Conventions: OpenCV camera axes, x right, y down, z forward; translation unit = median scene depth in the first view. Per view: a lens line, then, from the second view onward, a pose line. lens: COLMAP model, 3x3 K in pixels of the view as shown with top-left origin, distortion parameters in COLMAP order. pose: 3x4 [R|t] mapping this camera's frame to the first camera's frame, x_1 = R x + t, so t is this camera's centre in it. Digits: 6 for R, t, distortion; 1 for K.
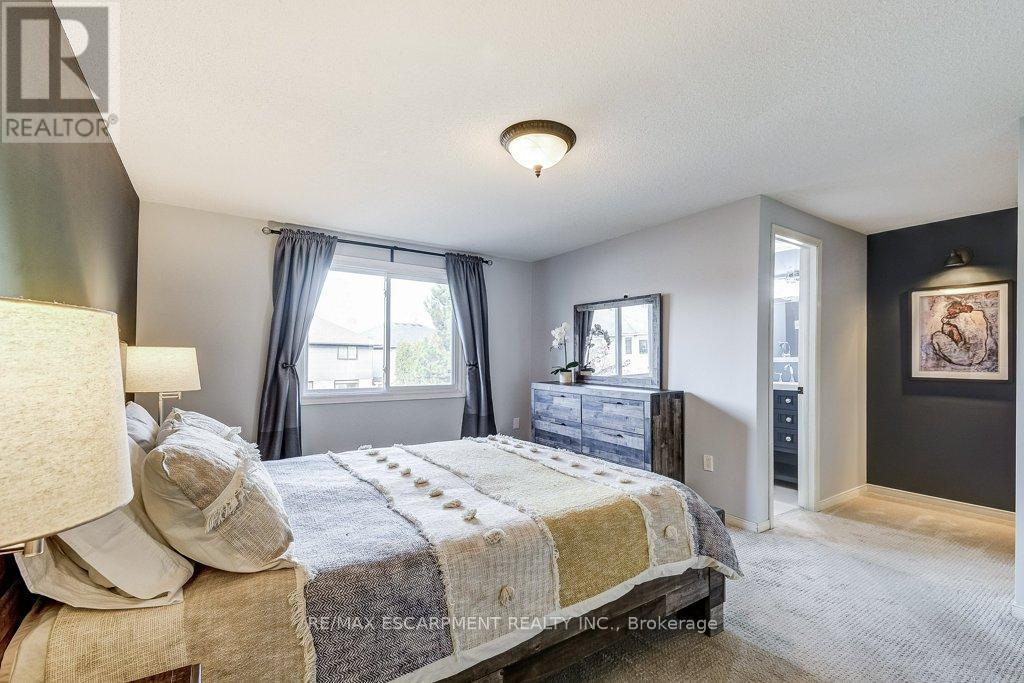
lens RADIAL K [[449.4, 0, 511.2], [0, 449.4, 357.8], [0, 0, 1]] dist [0.023203, 0.000013]
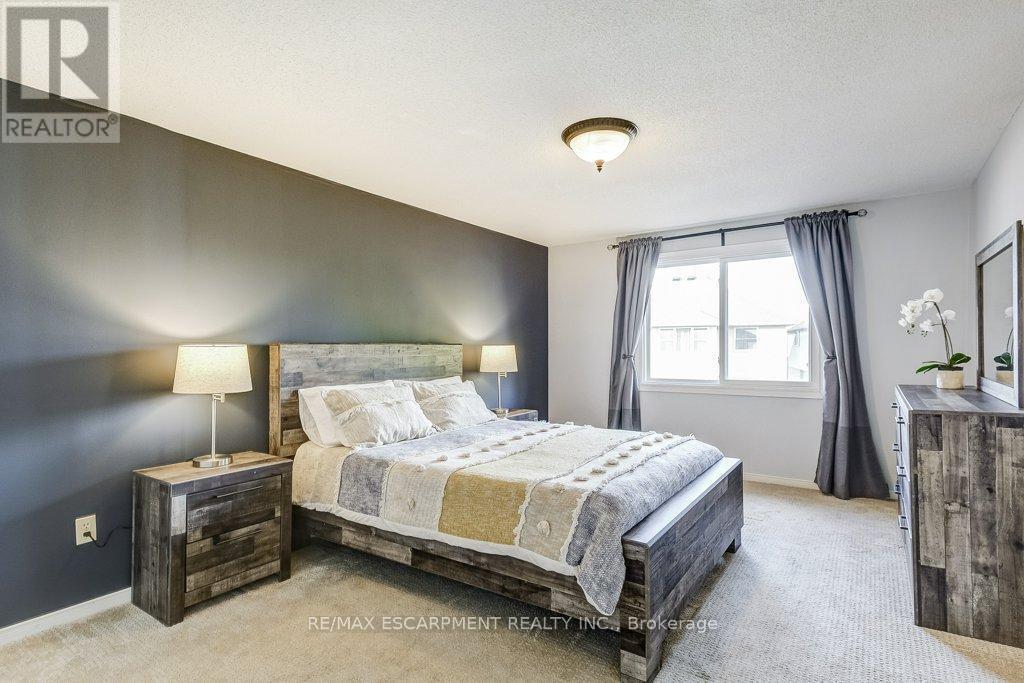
lens RADIAL K [[505.3, 0, 512.5], [0, 505.3, 353.8], [0, 0, 1]] dist [0.000876, 0.000151]
pose [[0.363096, 0.004186, -0.931742, 0.620844], [0.015391, 0.999827, 0.010490, -0.007663], [0.931625, -0.018149, 0.362969, 0.237118]]
